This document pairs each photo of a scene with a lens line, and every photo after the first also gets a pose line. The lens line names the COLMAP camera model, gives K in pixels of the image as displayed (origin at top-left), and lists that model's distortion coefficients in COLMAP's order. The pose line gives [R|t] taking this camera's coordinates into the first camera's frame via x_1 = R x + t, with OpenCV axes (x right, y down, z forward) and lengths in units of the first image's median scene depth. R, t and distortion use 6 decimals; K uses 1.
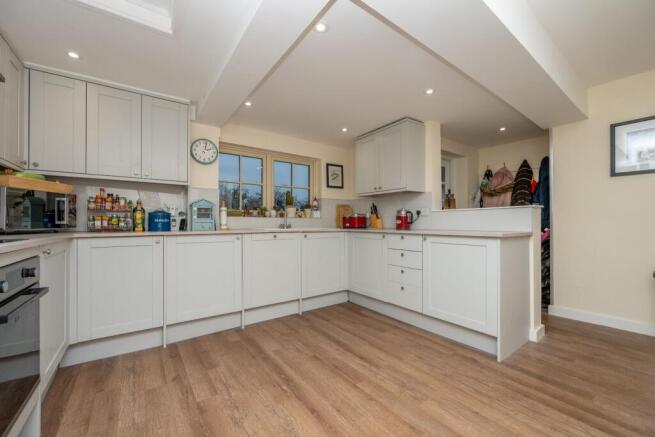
lens RADIAL K [[258.4, 0, 340.1], [0, 258.4, 221.6], [0, 0, 1]] dist [-0.006309, -0.000666]
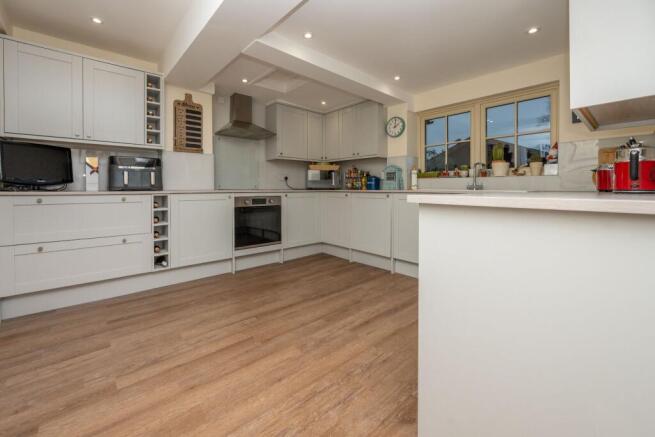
lens RADIAL K [[275.8, 0, 322.5], [0, 275.8, 191.1], [0, 0, 1]] dist [-0.008761, 0.000924]
pose [[0.066694, 0.010107, -0.997722, 0.862222], [0.002242, 0.999945, 0.010279, 0.025915], [0.997771, -0.002922, 0.066668, 0.612725]]
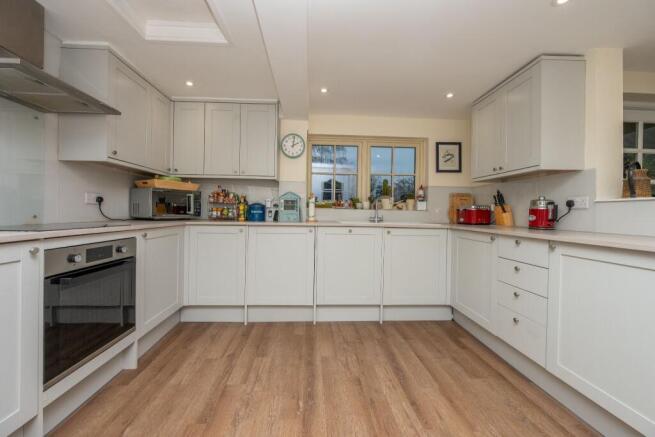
lens RADIAL K [[275.8, 0, 331.8], [0, 275.8, 214.2], [0, 0, 1]] dist [-0.008761, 0.000924]
pose [[0.830418, 0.016256, -0.556903, 0.251058], [-0.014414, 0.999867, 0.007693, -0.007958], [0.556954, 0.001639, 0.830542, 0.179078]]
